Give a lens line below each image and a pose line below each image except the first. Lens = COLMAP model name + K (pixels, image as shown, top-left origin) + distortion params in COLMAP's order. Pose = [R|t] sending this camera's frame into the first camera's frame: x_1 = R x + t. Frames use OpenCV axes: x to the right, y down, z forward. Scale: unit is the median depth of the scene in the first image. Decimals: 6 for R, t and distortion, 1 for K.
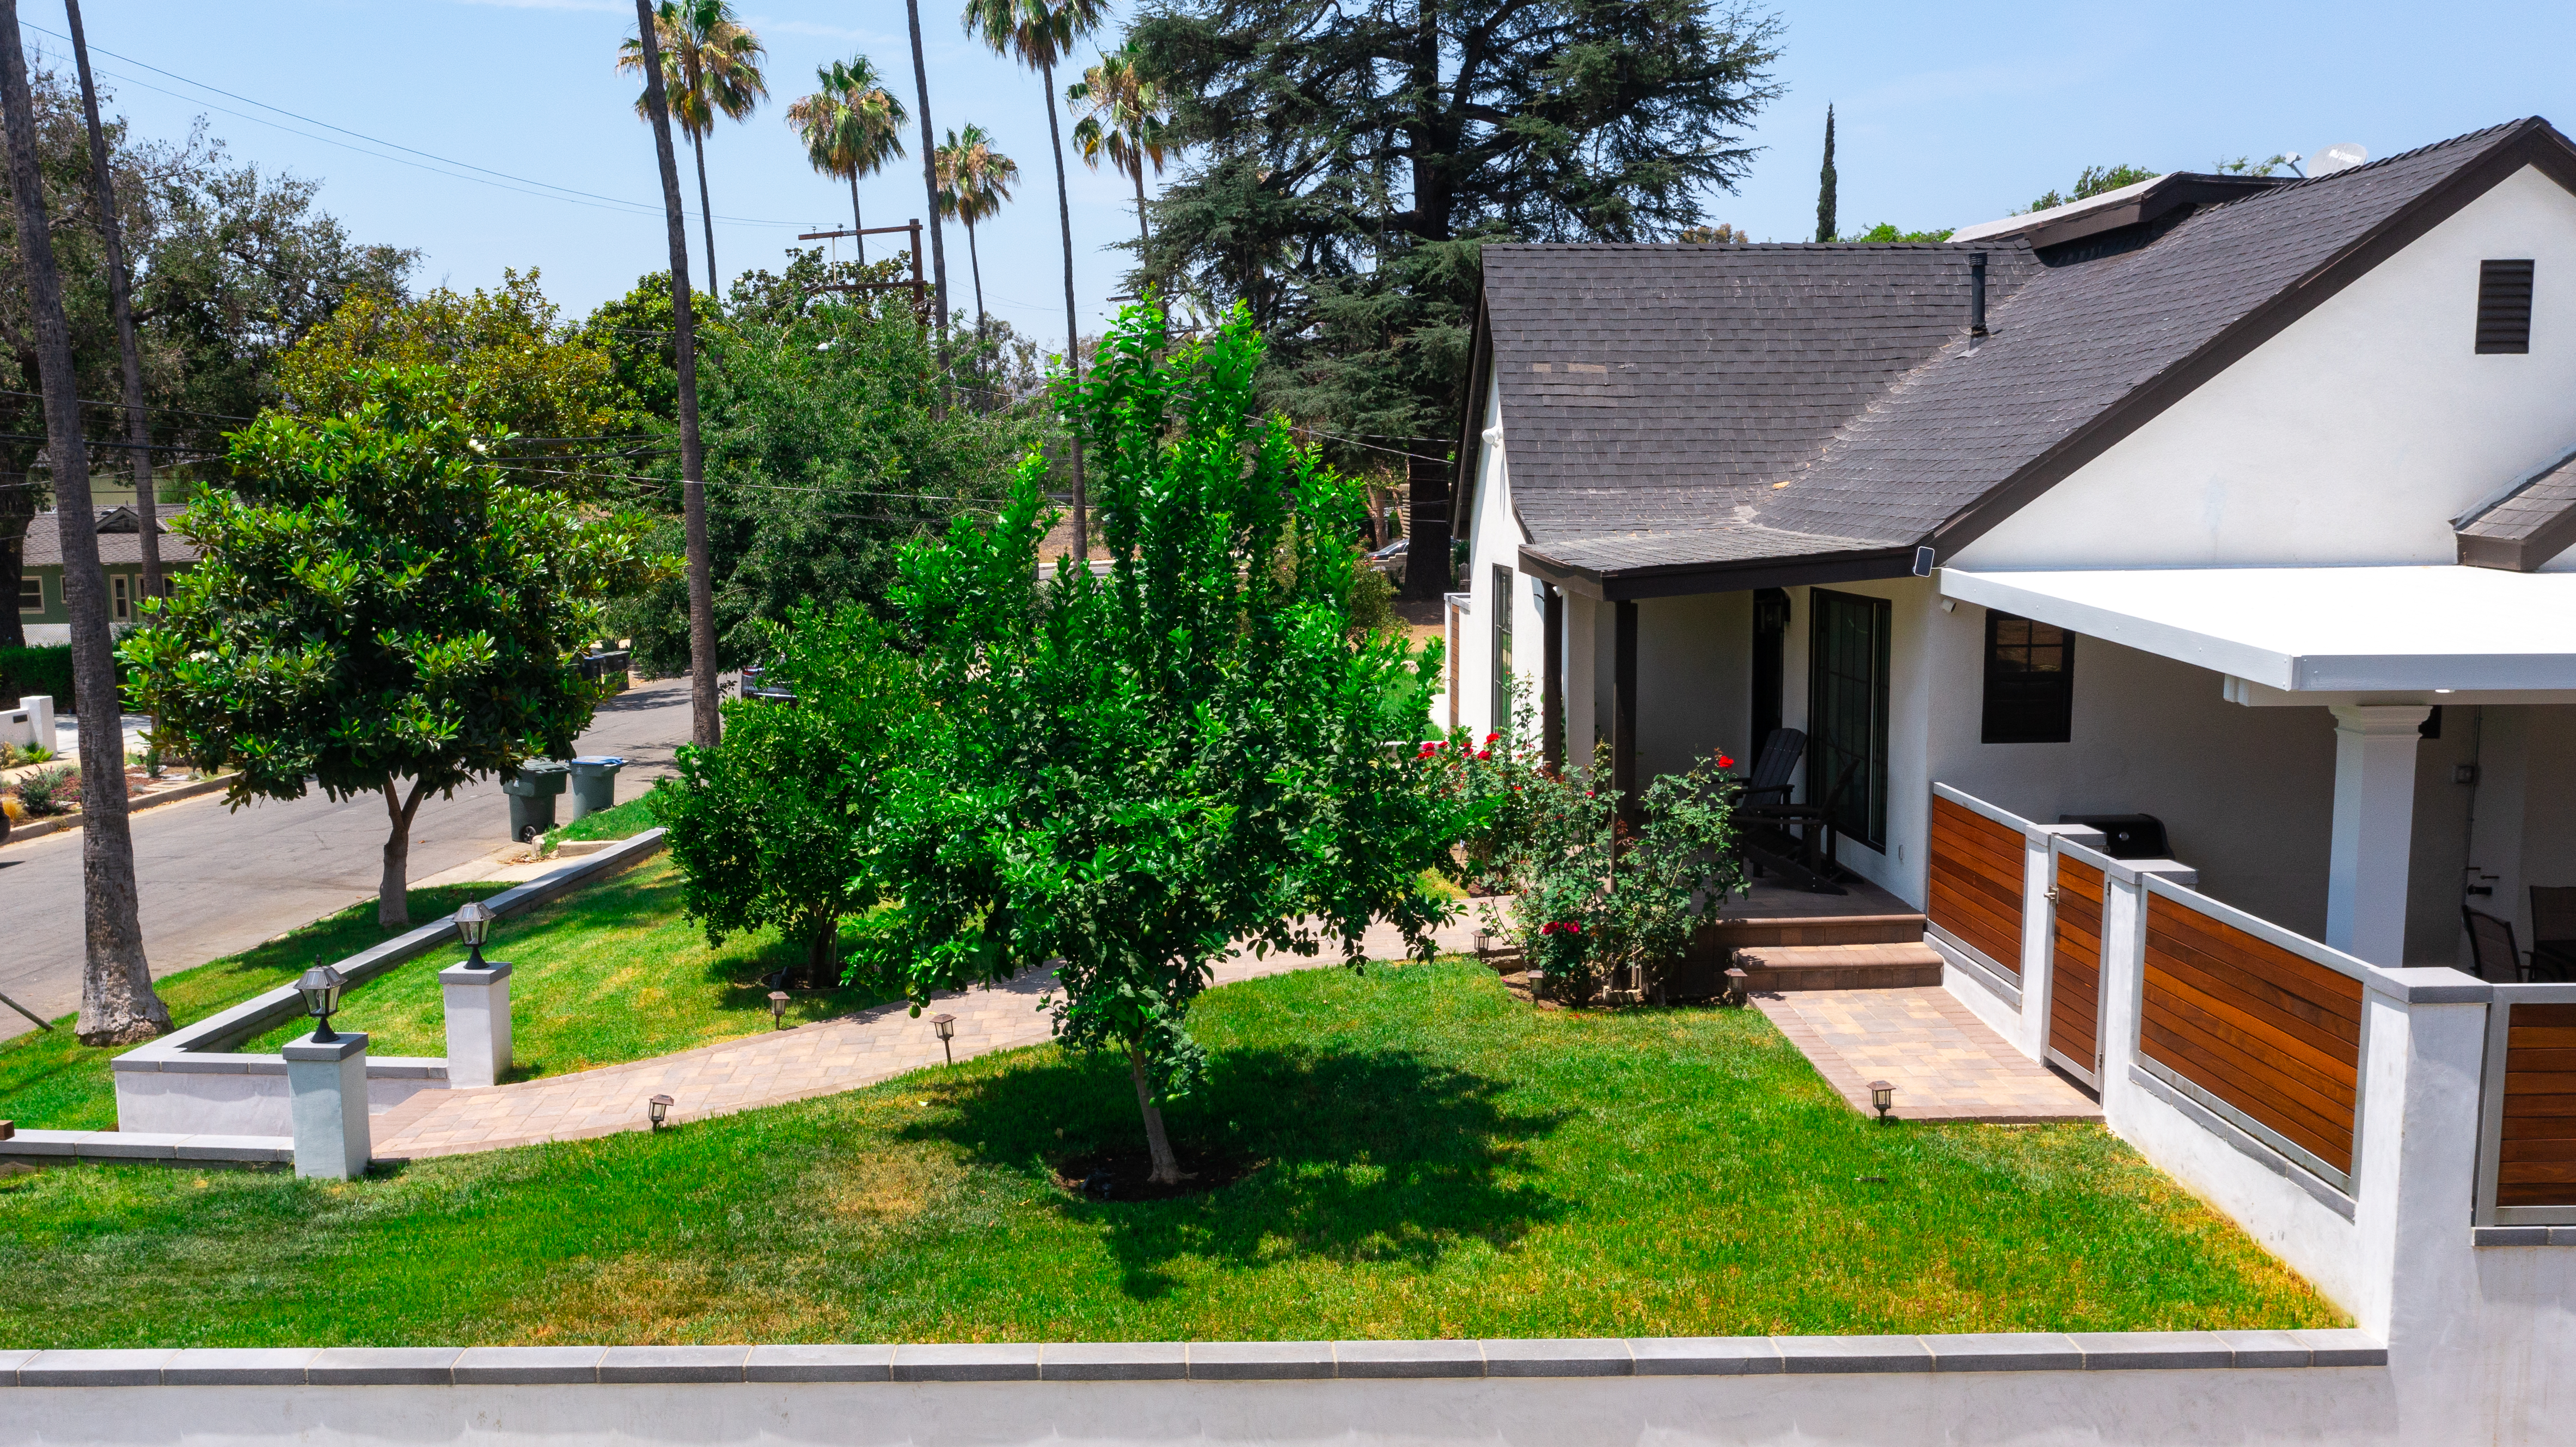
lens RADIAL K [[2315.0, 0, 1146.1], [0, 2315.0, 805.4], [0, 0, 1]] dist [-0.017442, 0.004262]
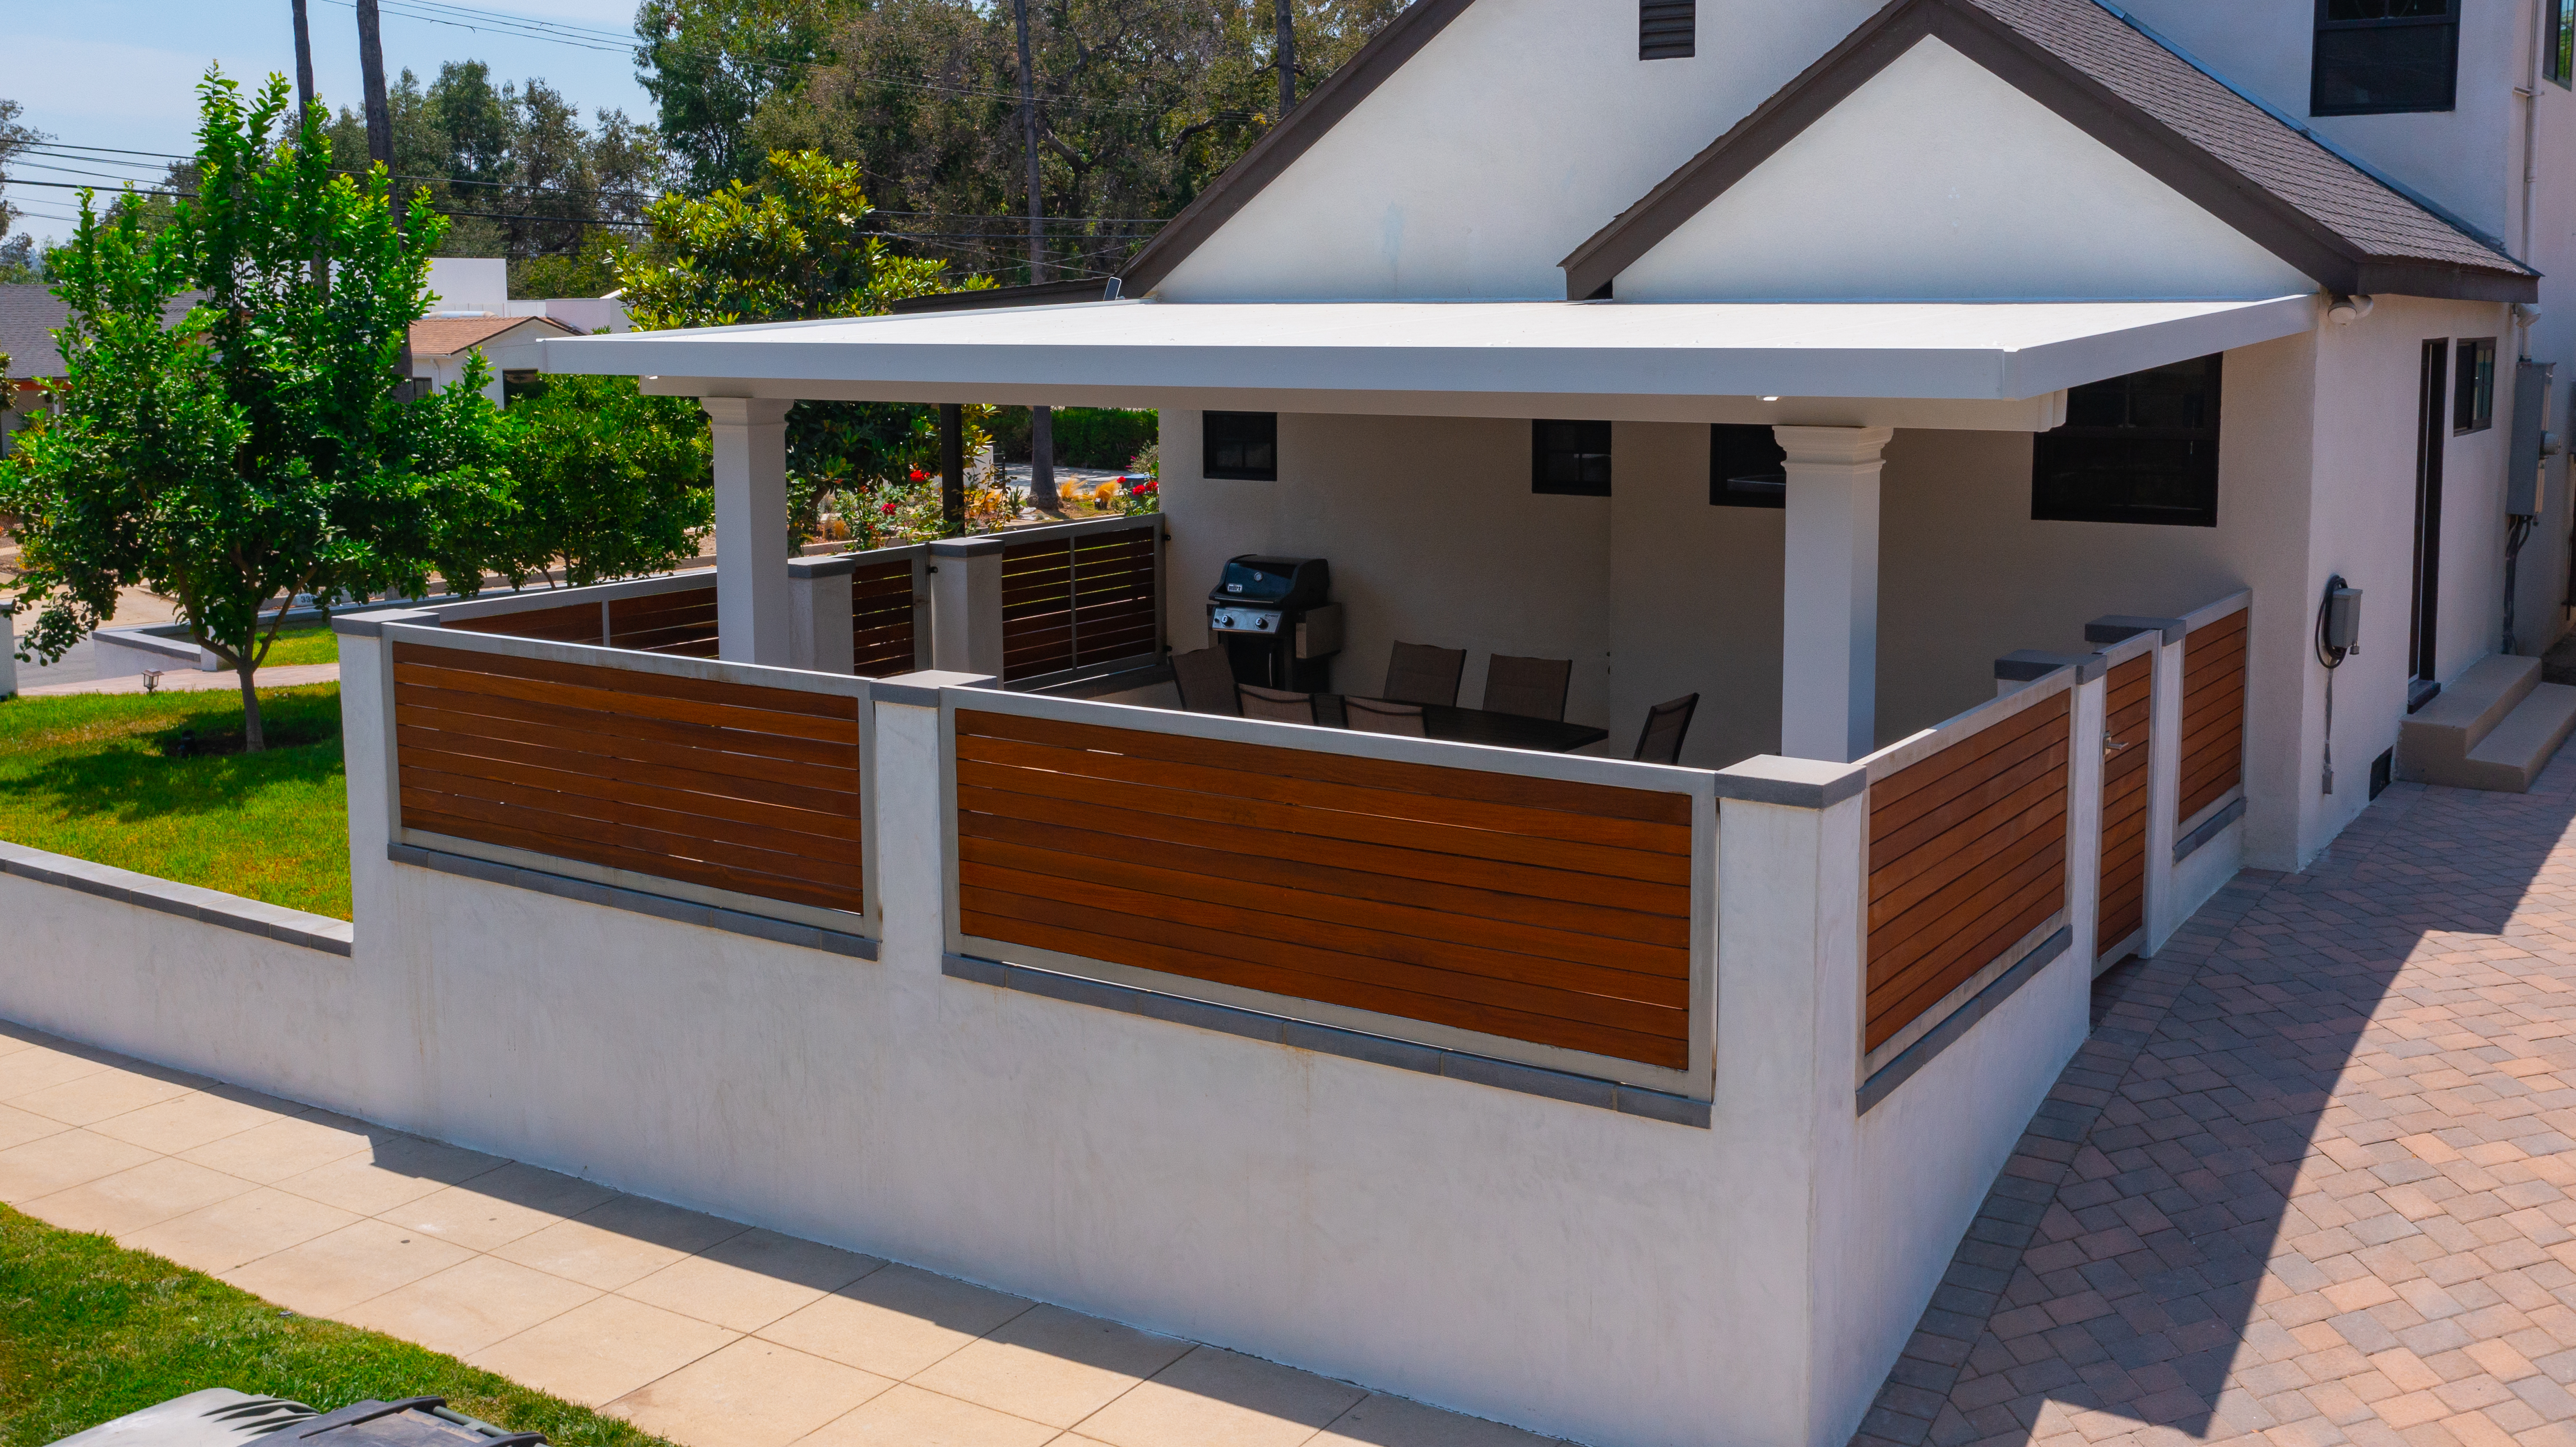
lens RADIAL K [[2394.5, 0, 1274.9], [0, 2394.5, 569.9], [0, 0, 1]] dist [-0.013426, -0.003790]
pose [[0.830210, 0.069956, -0.553043, 0.974086], [-0.085422, 0.996342, -0.002202, 0.011730], [0.550866, 0.049071, 0.833150, 0.169287]]
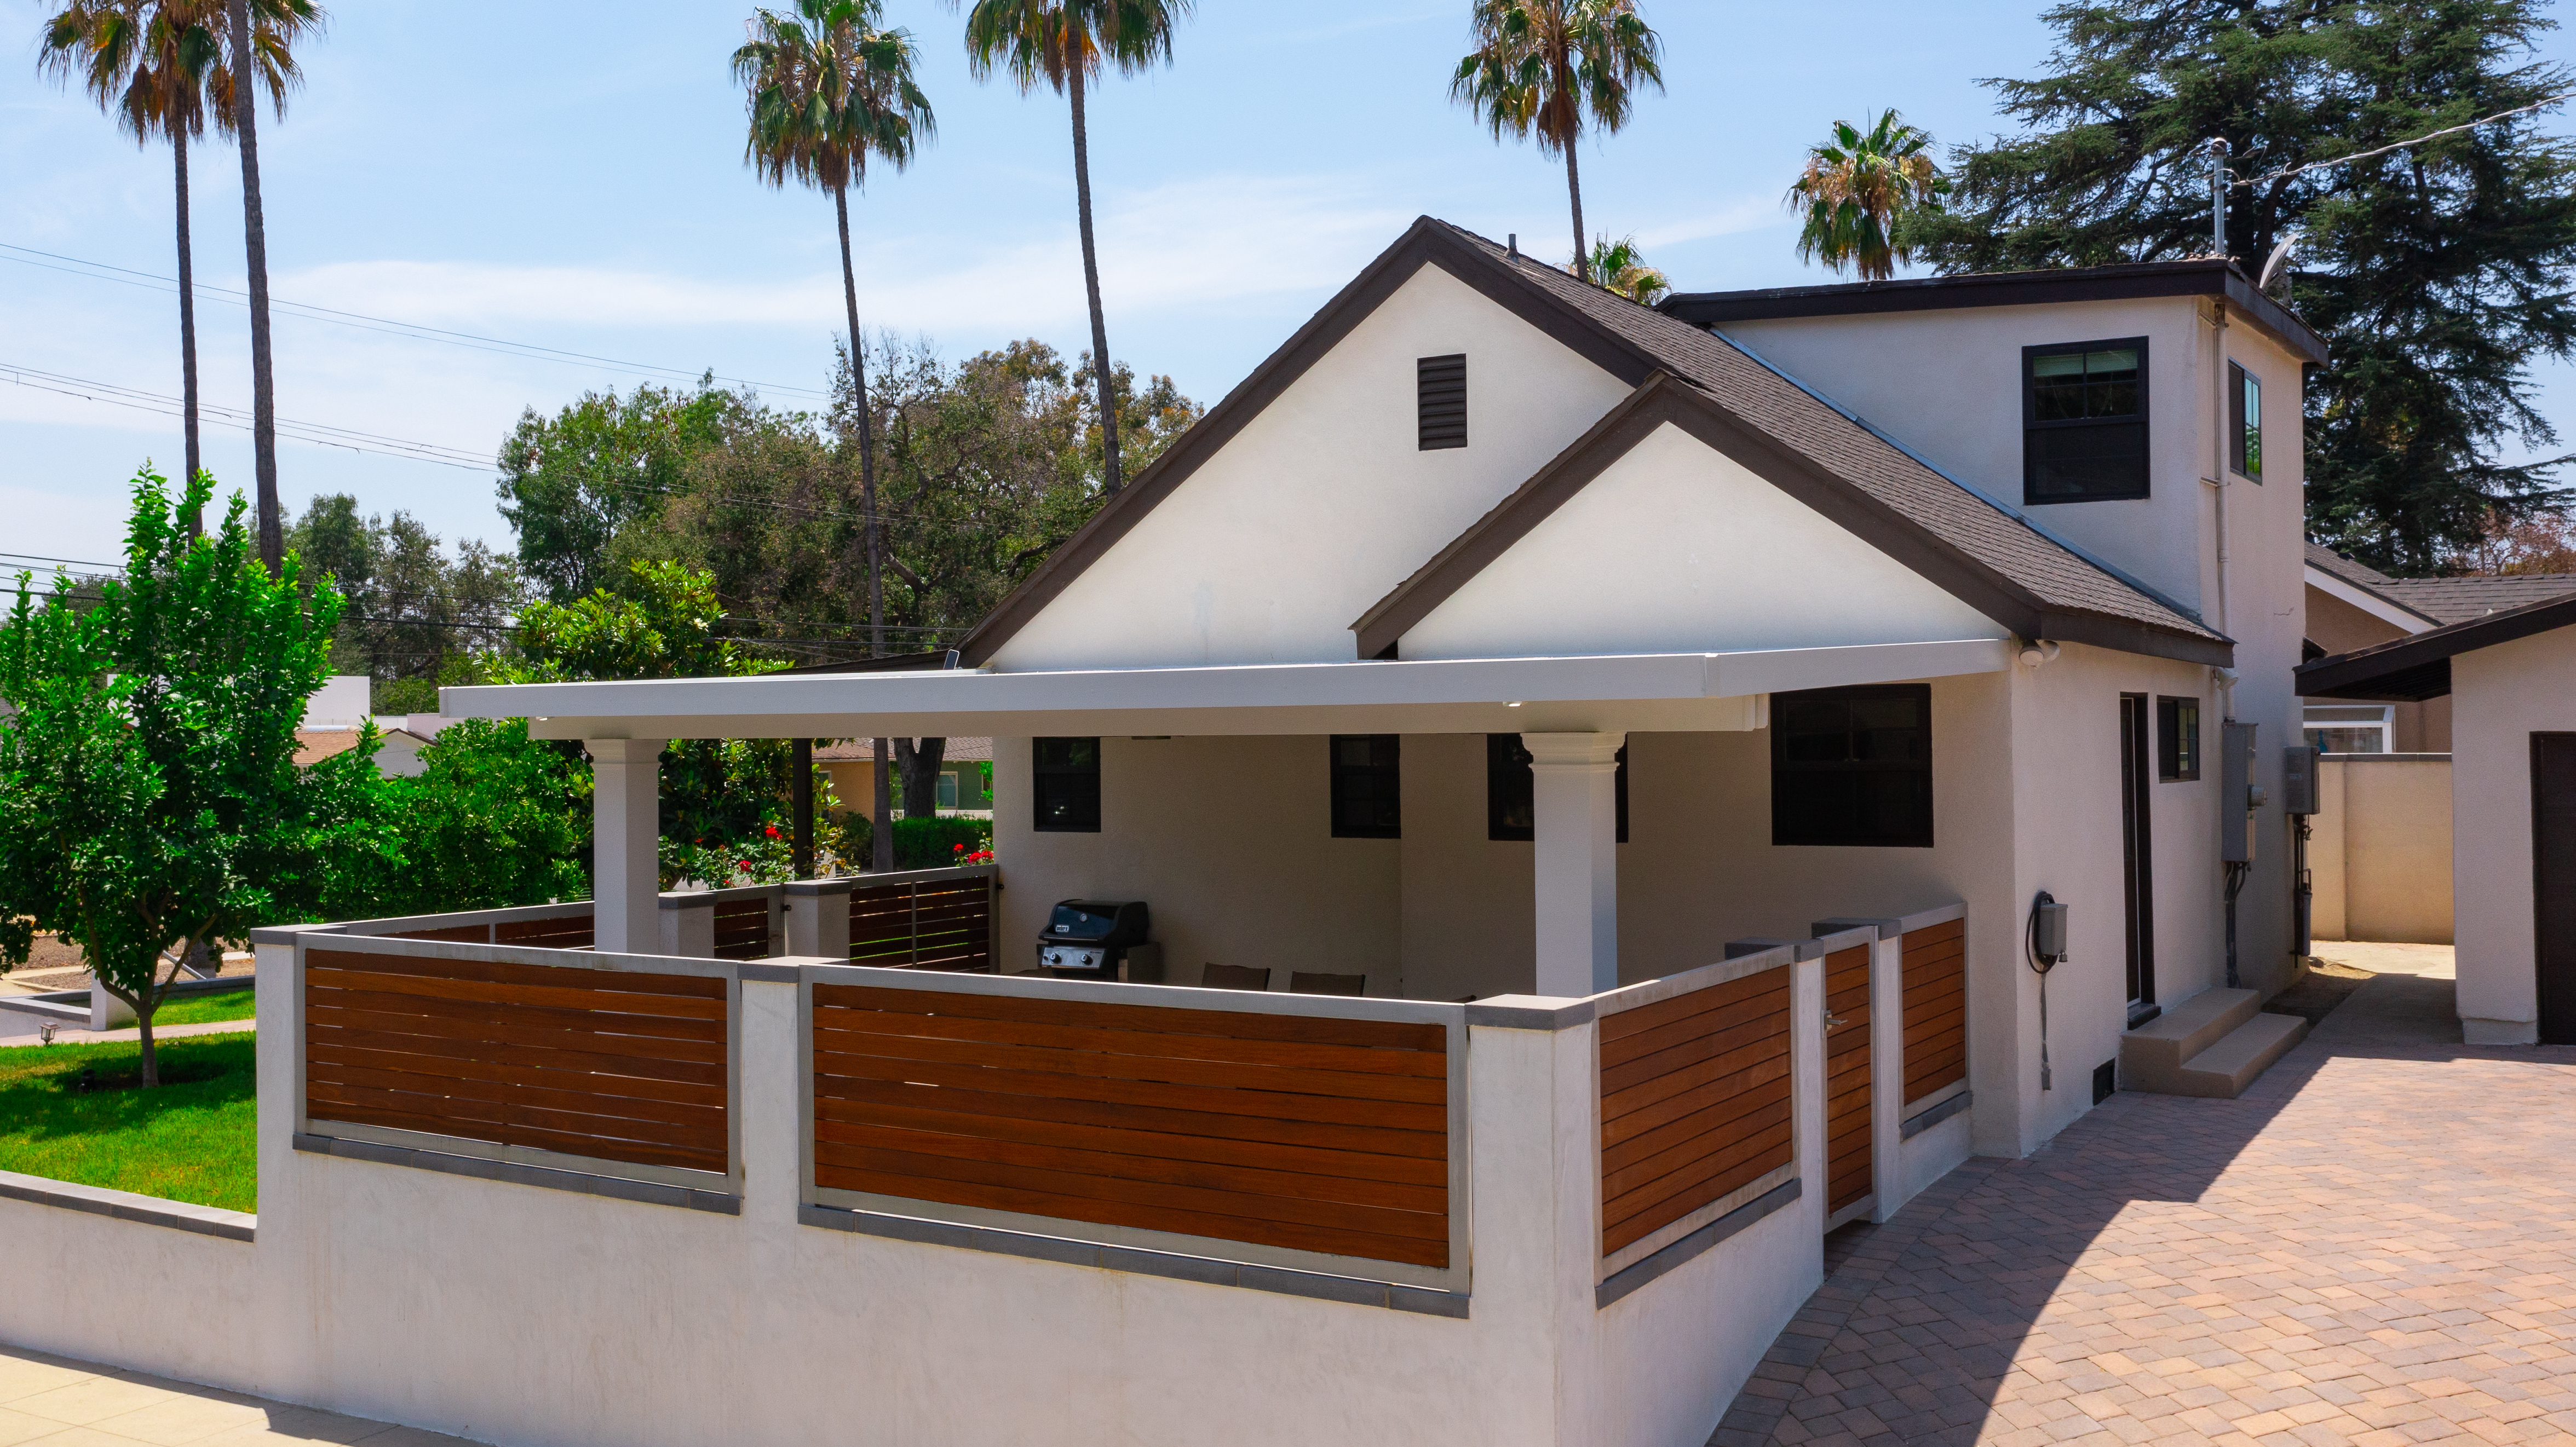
lens RADIAL K [[2337.9, 0, 1138.1], [0, 2337.9, 687.0], [0, 0, 1]] dist [-0.013972, -0.004158]
pose [[0.837515, -0.005012, -0.546392, 1.020195], [-0.080388, 0.987947, -0.132283, 0.047990], [0.540469, 0.154712, 0.827017, 0.112988]]
